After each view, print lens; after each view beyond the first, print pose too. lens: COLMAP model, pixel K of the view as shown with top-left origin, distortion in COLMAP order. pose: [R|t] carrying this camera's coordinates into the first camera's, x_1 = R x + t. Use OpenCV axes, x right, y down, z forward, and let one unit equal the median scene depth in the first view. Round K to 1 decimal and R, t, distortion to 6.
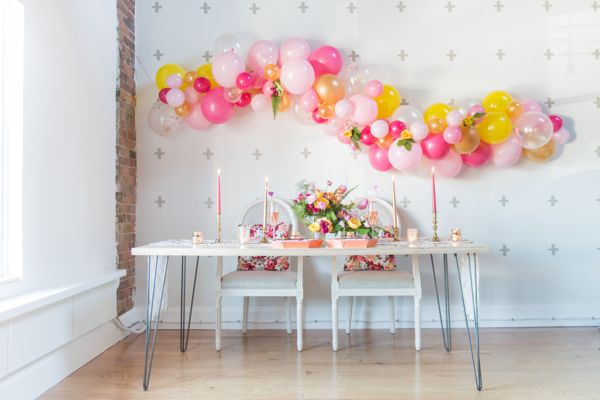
lens RADIAL K [[531.6, 0, 316.4], [0, 531.6, 206.1], [0, 0, 1]] dist [-0.010259, 0.005953]
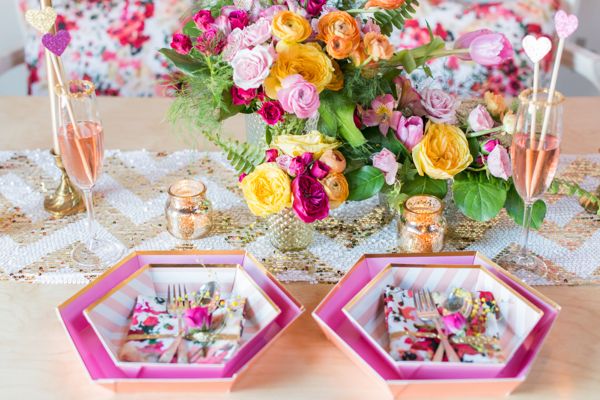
lens RADIAL K [[896.0, 0, 286.9], [0, 896.0, 215.6], [0, 0, 1]] dist [0.015659, 0.000000]
pose [[0.999886, 0.005932, -0.013858, 0.008519], [0.002118, 0.854915, 0.518764, -0.119633], [0.014925, -0.518735, 0.854805, 0.536756]]
